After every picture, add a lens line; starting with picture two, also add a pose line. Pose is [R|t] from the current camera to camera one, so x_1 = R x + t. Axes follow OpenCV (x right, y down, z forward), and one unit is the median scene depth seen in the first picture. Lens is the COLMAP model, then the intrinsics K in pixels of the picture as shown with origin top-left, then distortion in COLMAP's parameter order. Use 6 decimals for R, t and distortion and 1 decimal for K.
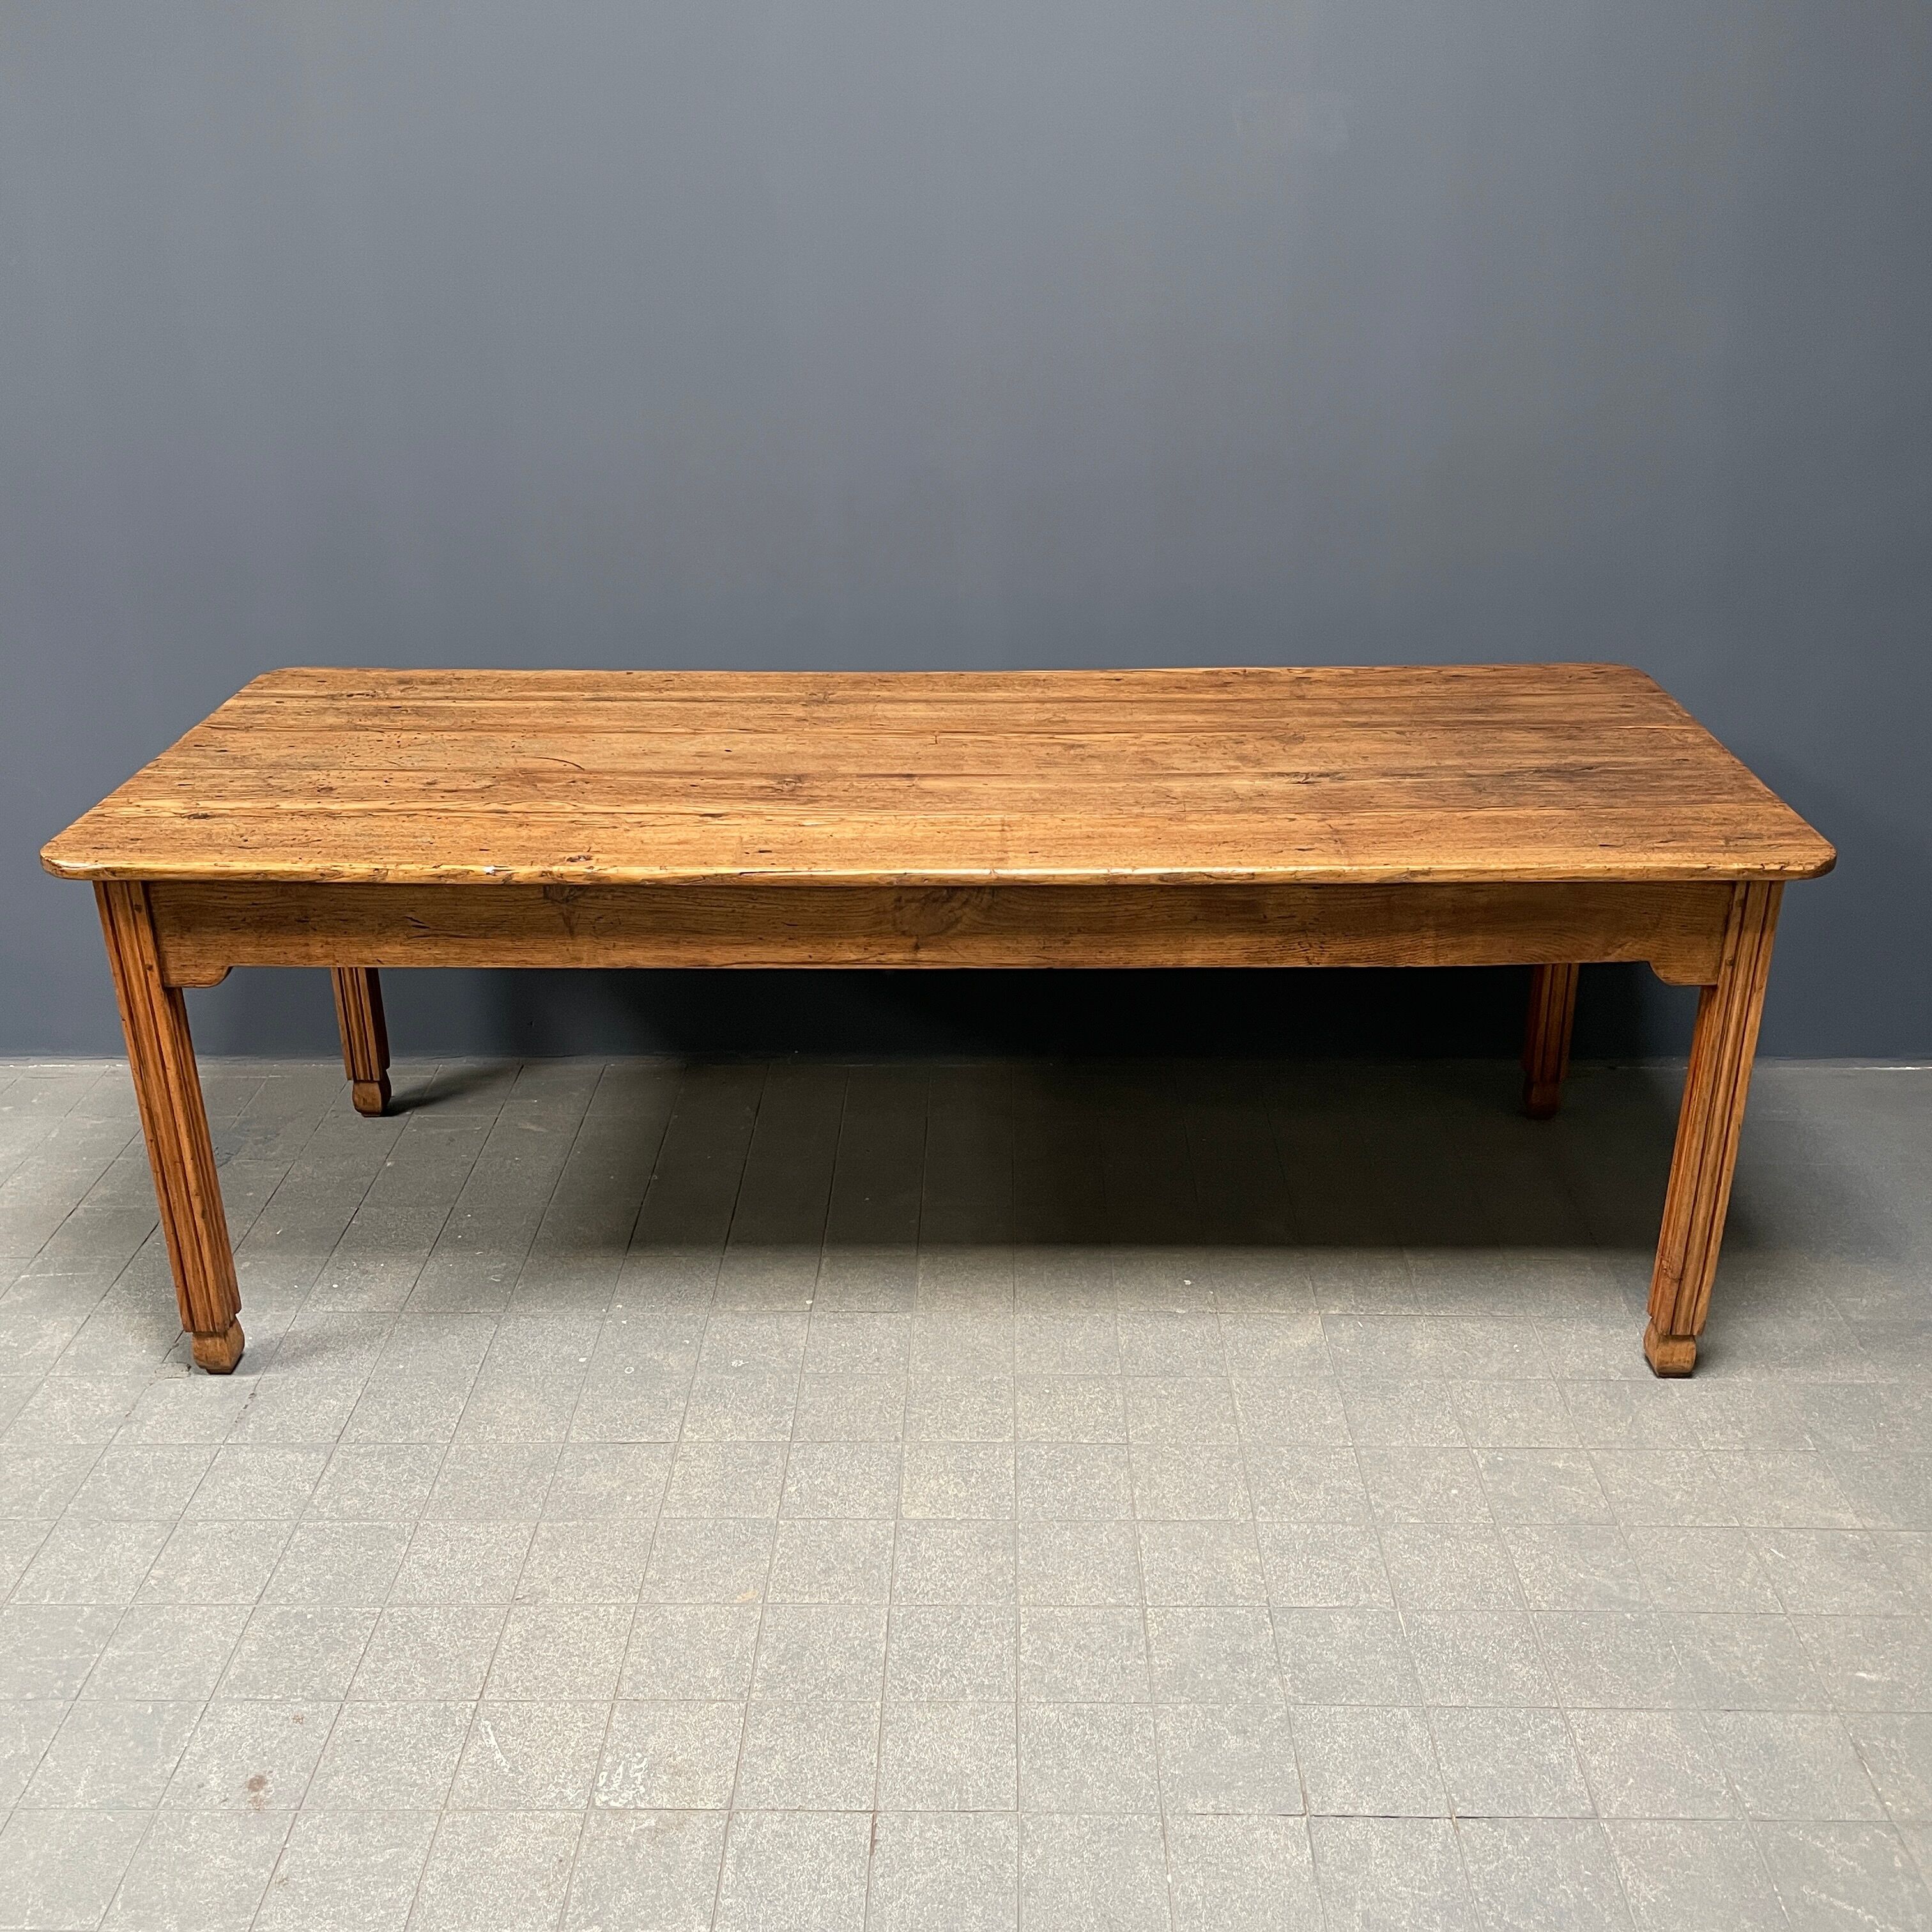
lens RADIAL K [[1957.0, 0, 970.2], [0, 1957.0, 955.2], [0, 0, 1]] dist [0.115058, -0.184043]
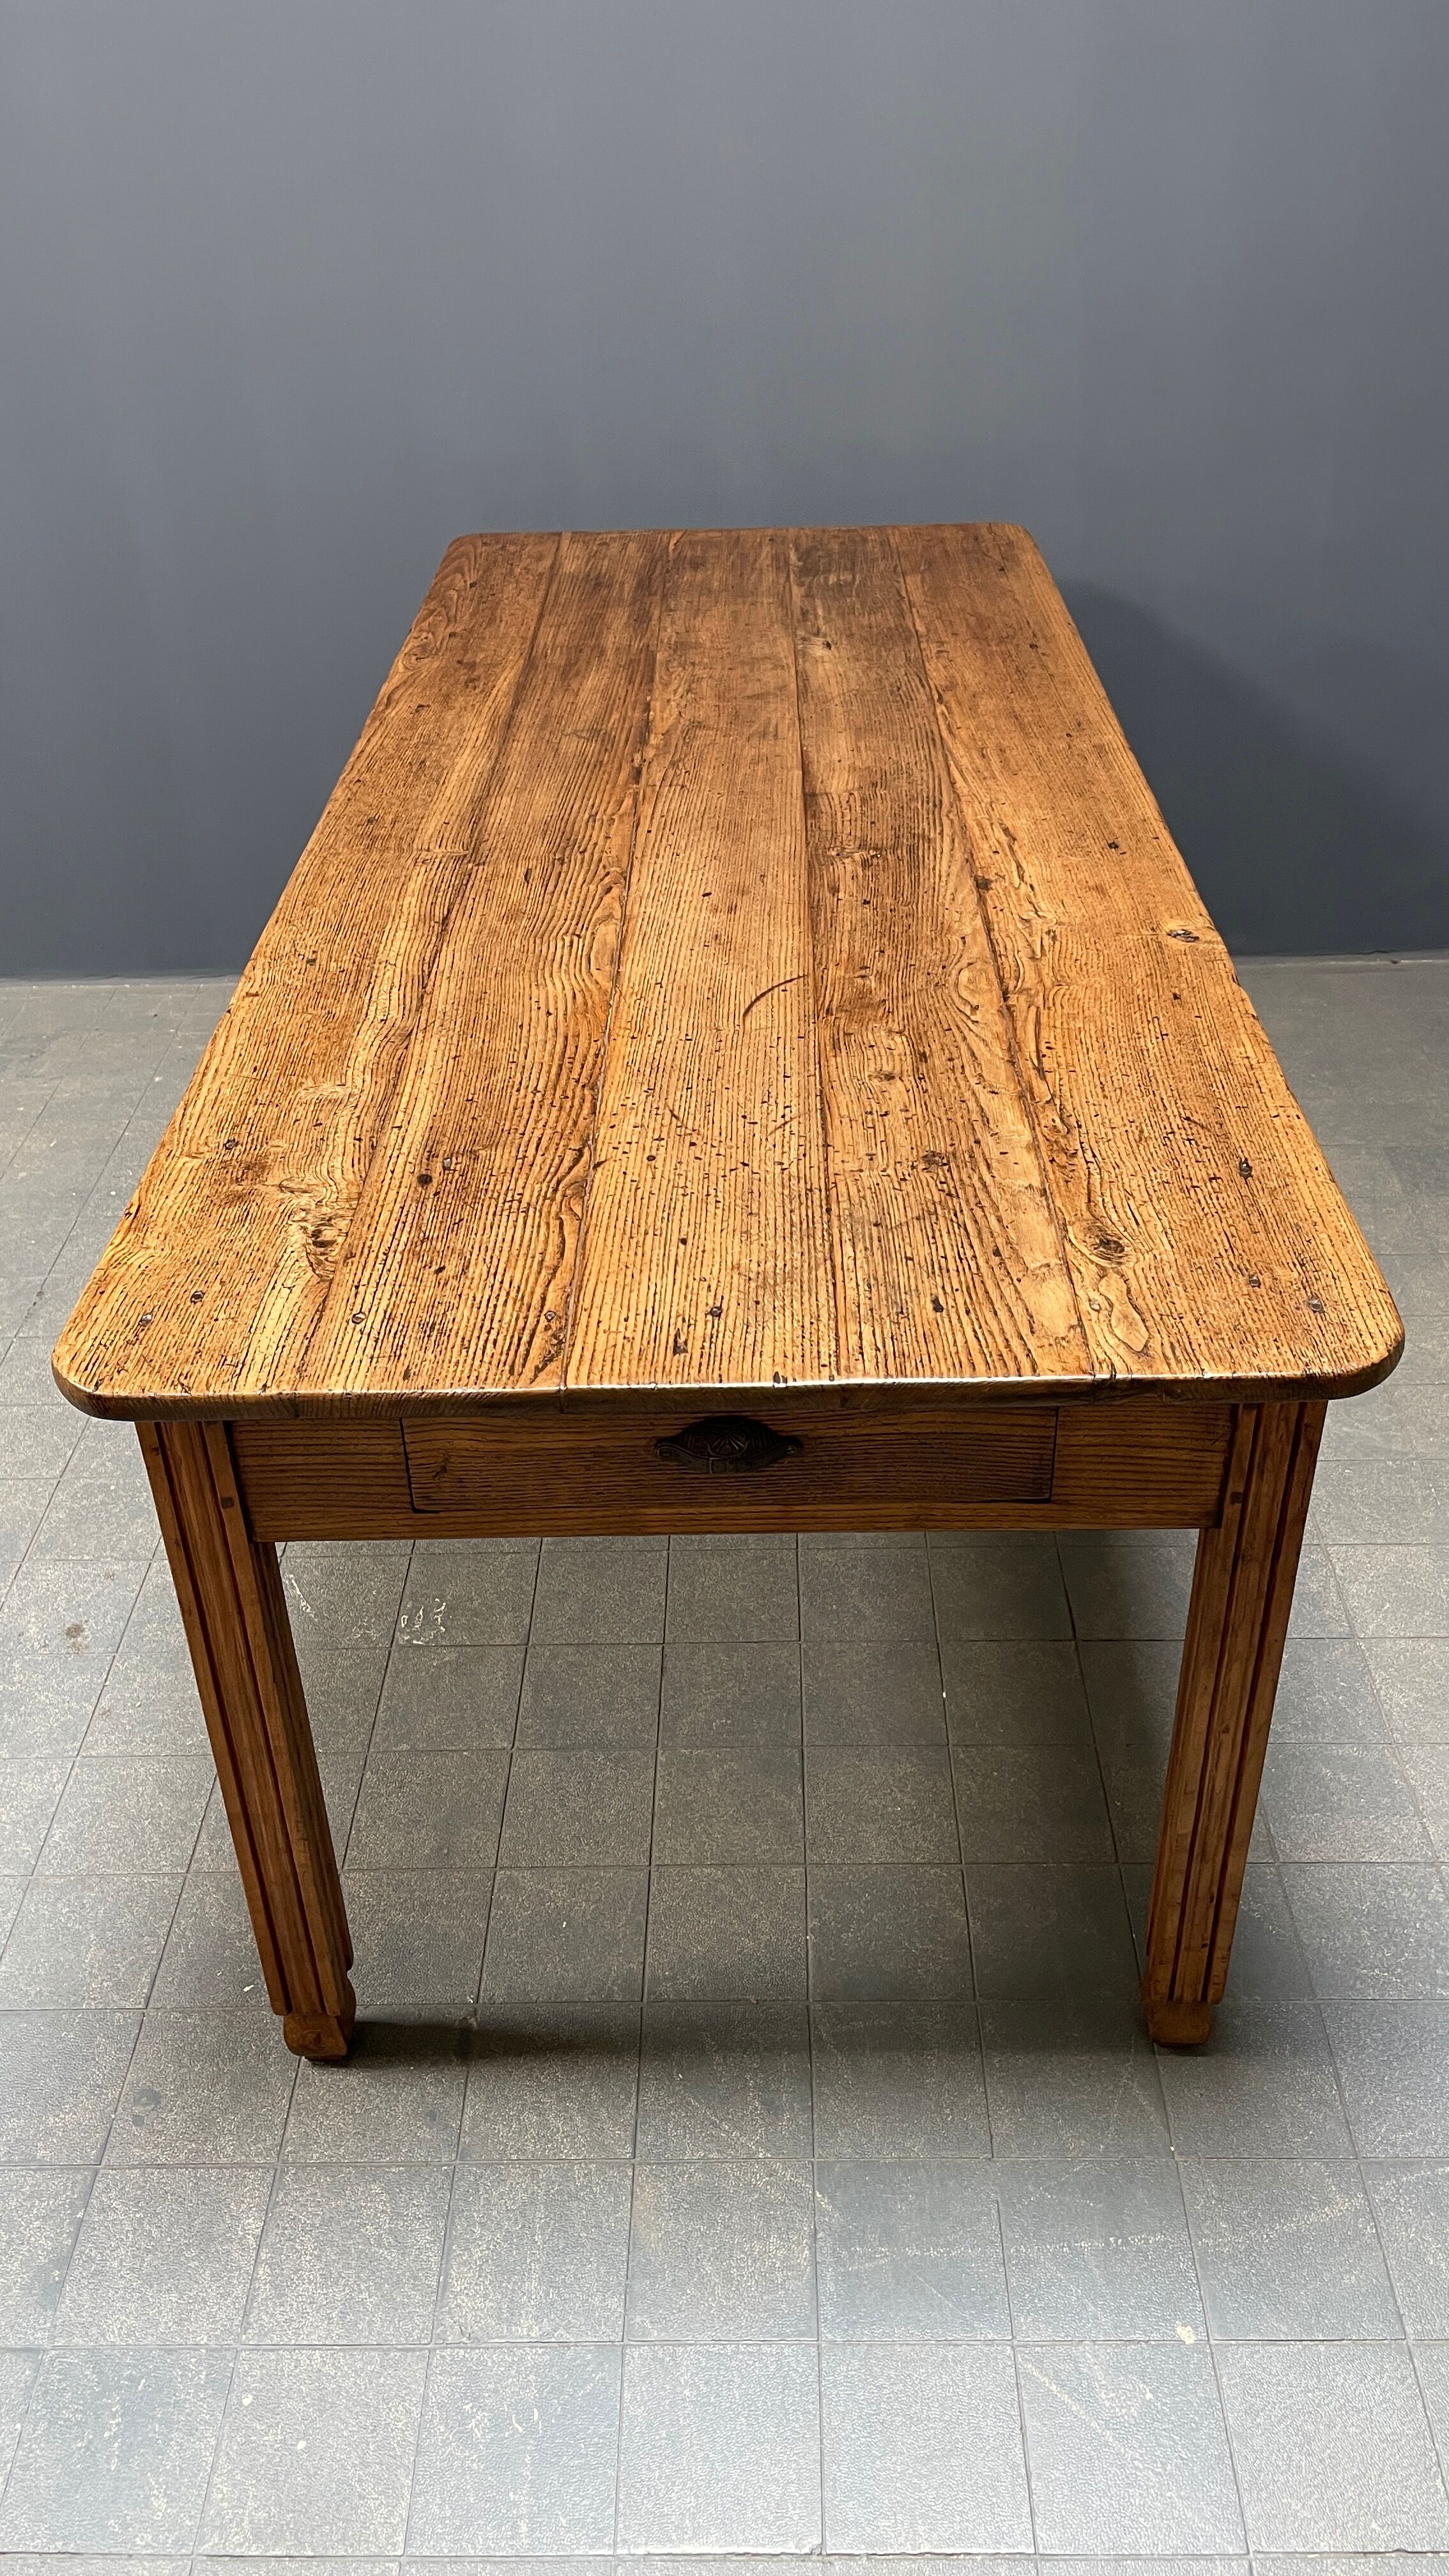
lens RADIAL K [[1954.5, 0, 723.3], [0, 1954.5, 1280.0], [0, 0, 1]] dist [0.123059, -0.208308]
pose [[-0.003808, -0.552459, 0.833531, -0.820627], [0.432030, 0.750823, 0.499614, -0.366878], [-0.901851, 0.362013, 0.235820, 0.956541]]
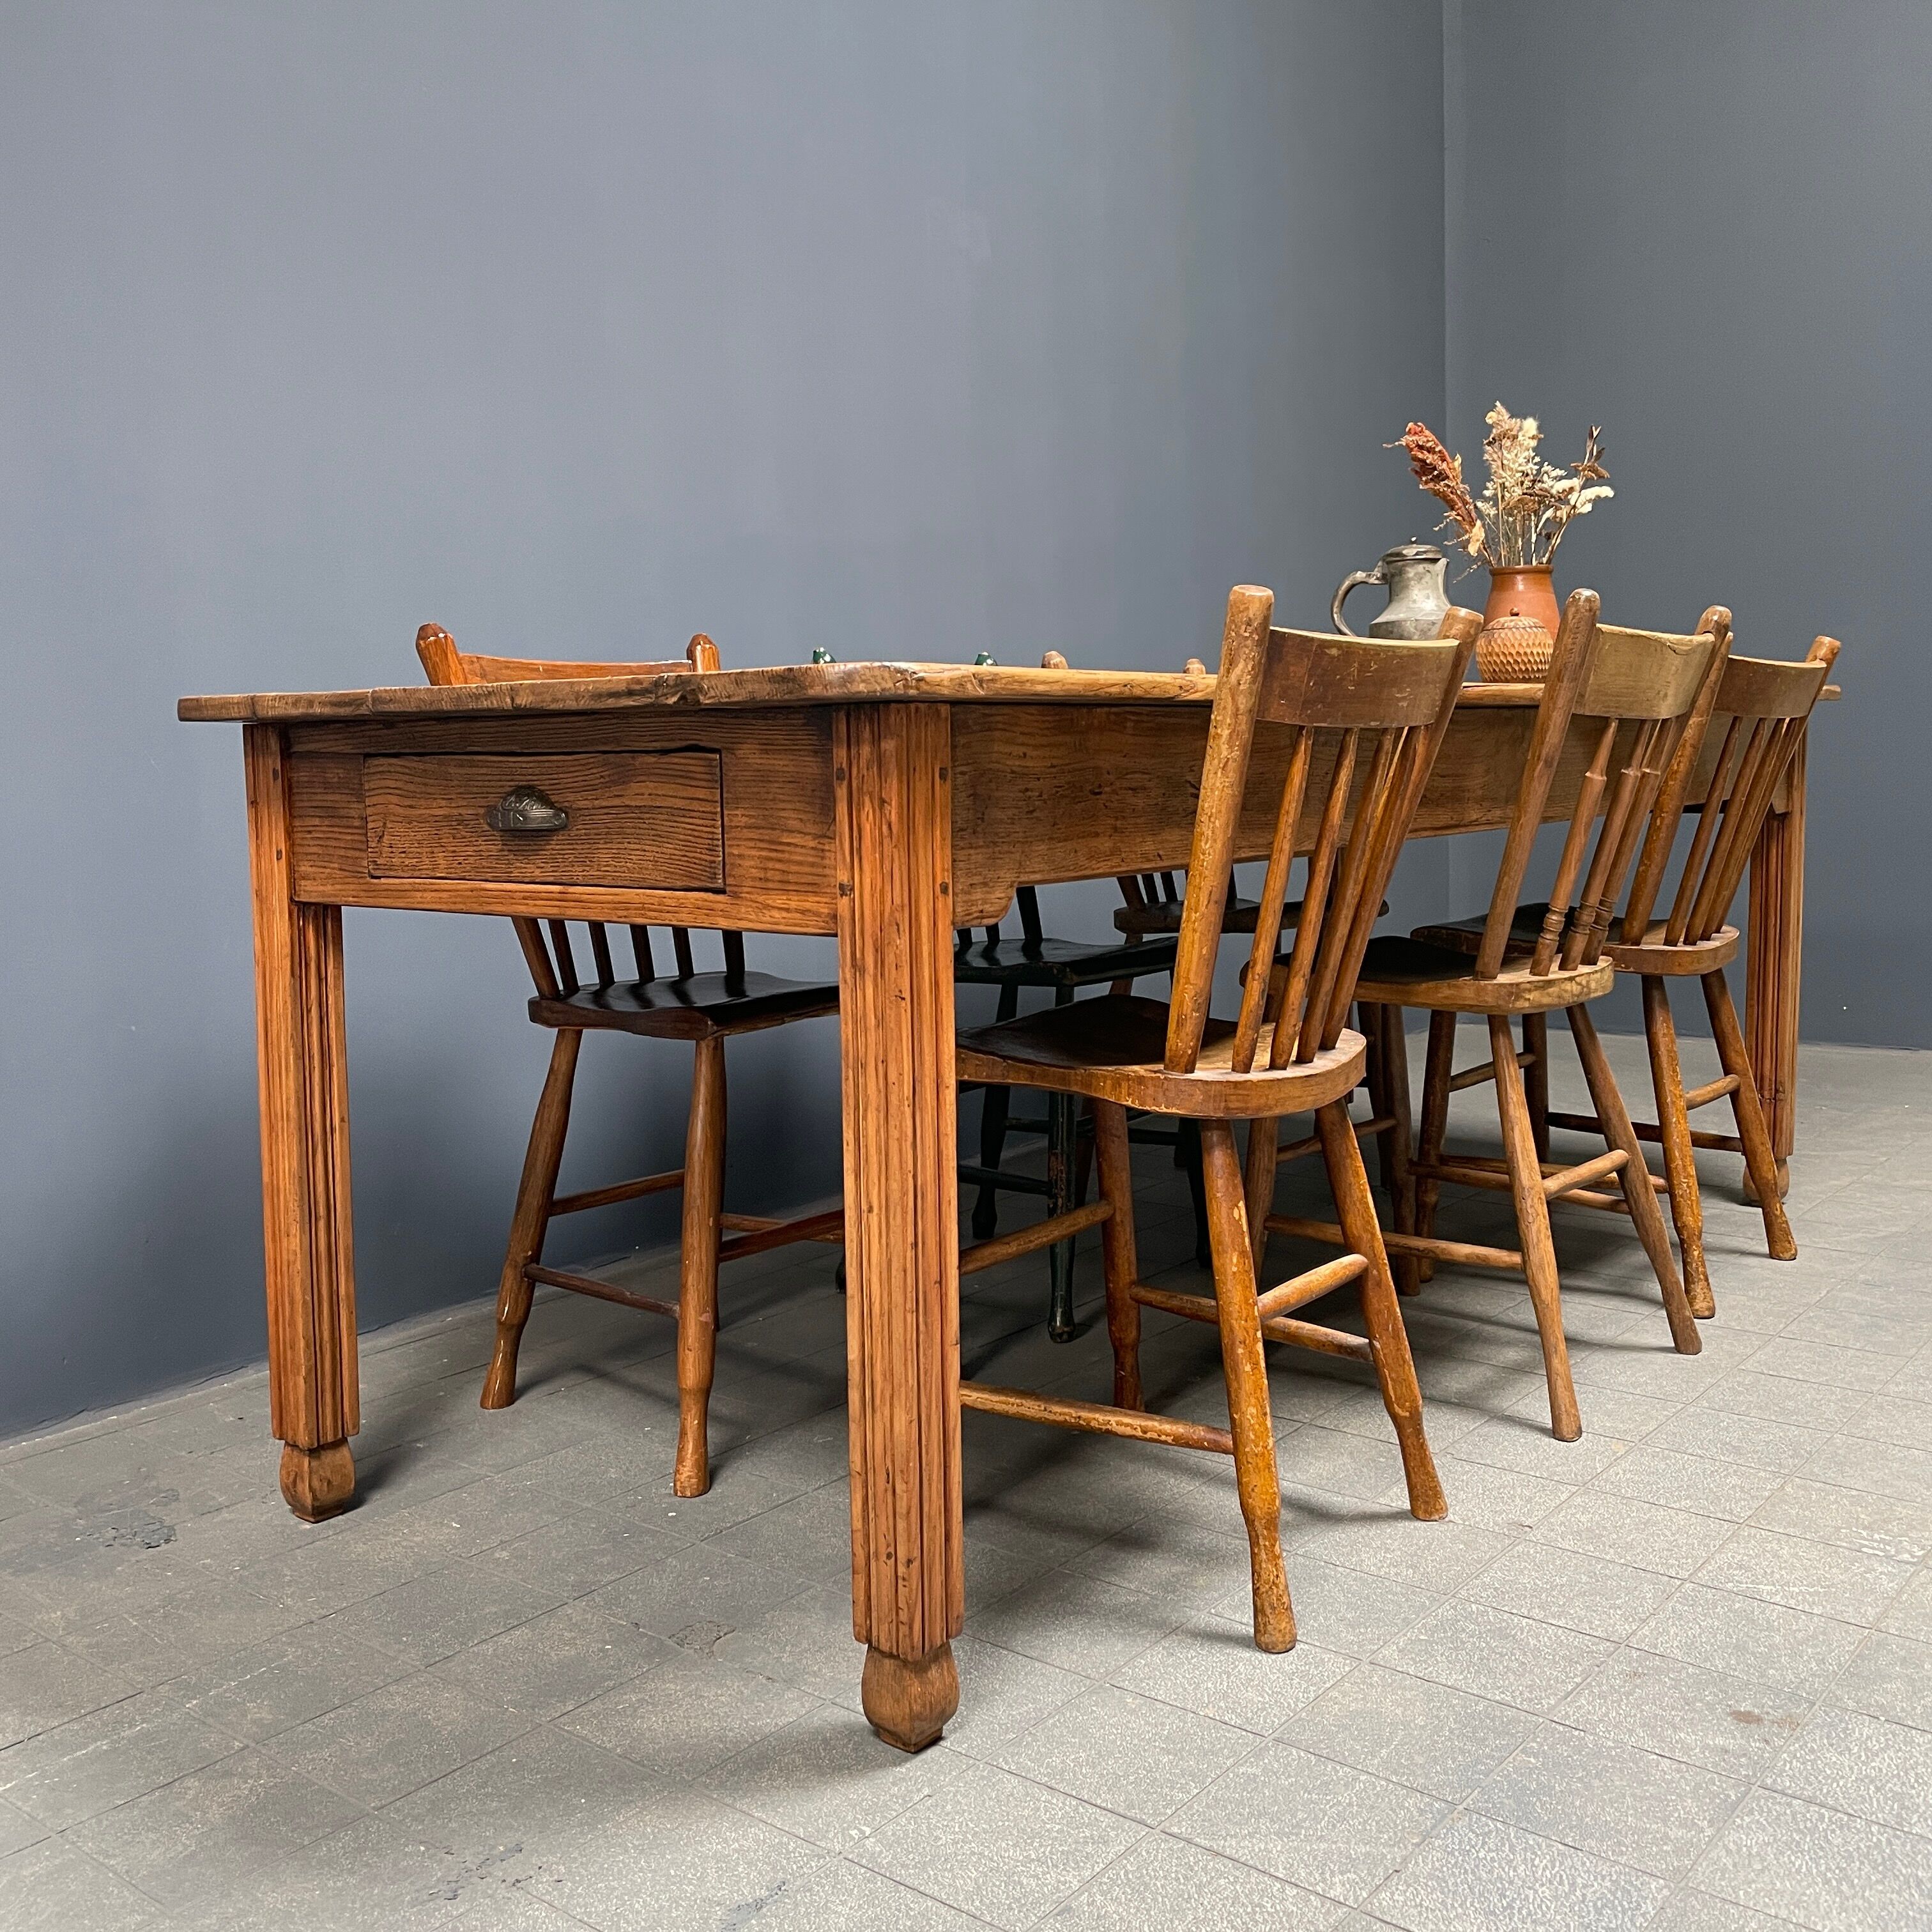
lens RADIAL K [[1956.6, 0, 964.2], [0, 1956.6, 954.2], [0, 0, 1]] dist [0.112854, -0.168114]
pose [[0.614979, -0.091192, 0.783253, -0.814134], [0.334206, 0.929808, -0.154151, 0.106770], [-0.714218, 0.356567, 0.602289, 0.640801]]
